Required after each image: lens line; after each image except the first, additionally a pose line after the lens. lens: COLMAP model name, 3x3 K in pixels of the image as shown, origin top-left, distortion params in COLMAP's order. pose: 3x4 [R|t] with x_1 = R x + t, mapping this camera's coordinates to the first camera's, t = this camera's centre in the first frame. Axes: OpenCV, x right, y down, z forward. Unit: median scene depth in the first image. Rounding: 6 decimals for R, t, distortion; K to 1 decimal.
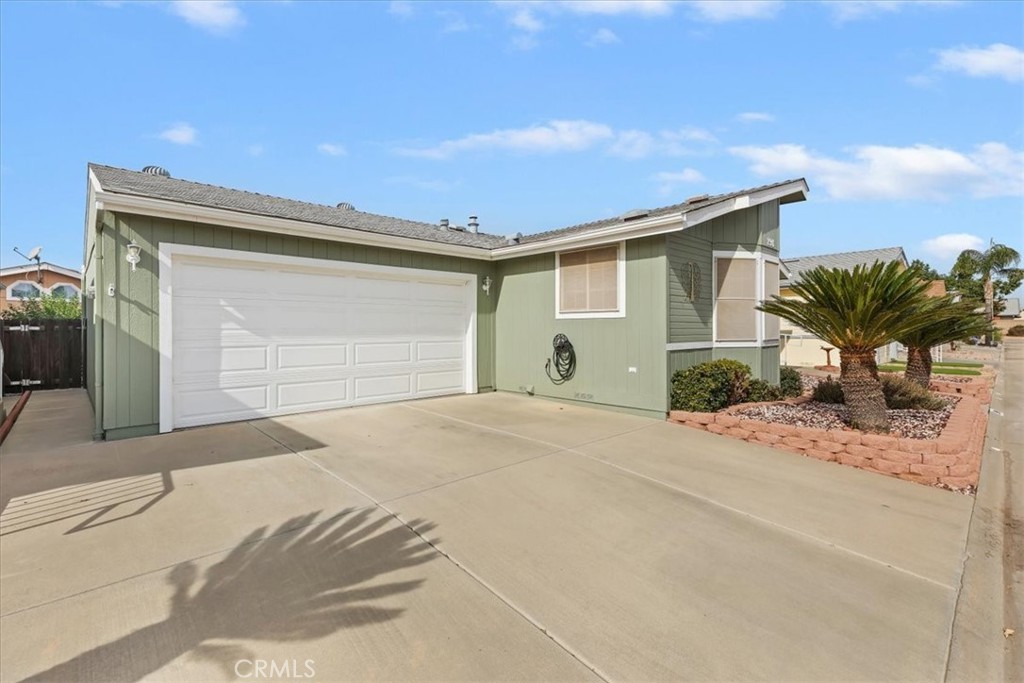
lens RADIAL K [[461.3, 0, 510.5], [0, 461.3, 328.0], [0, 0, 1]] dist [0.004520, 0.000334]
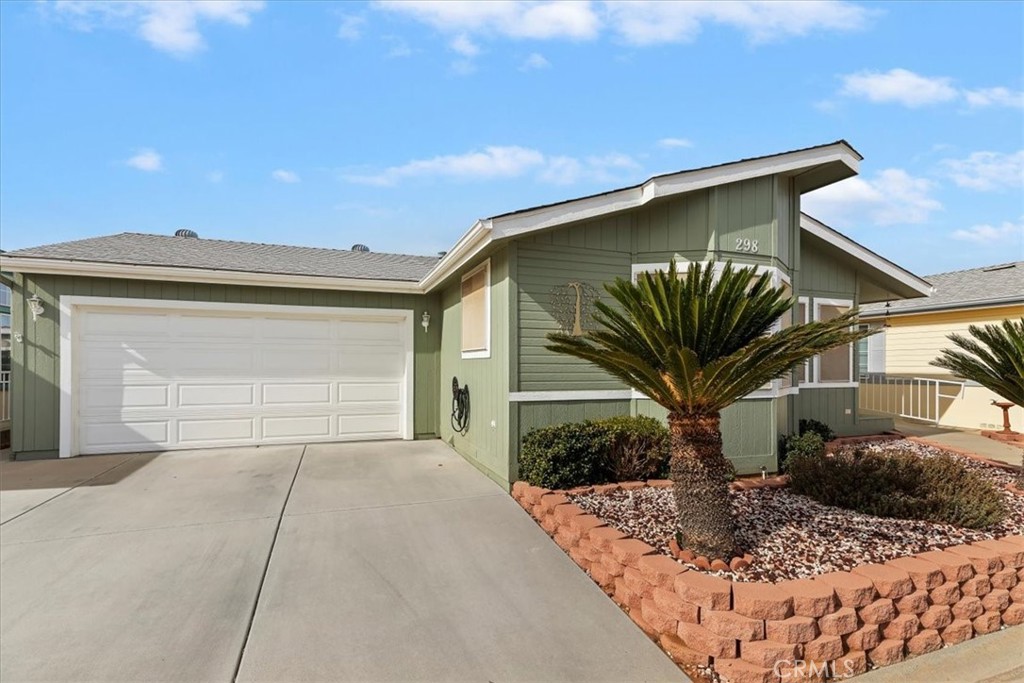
lens RADIAL K [[476.5, 0, 513.0], [0, 476.5, 362.8], [0, 0, 1]] dist [0.008105, 0.000483]
pose [[0.919549, 0.002264, -0.392969, 0.662600], [-0.004298, 0.999982, -0.004297, -0.011364], [0.392952, 0.005640, 0.919542, 0.282968]]
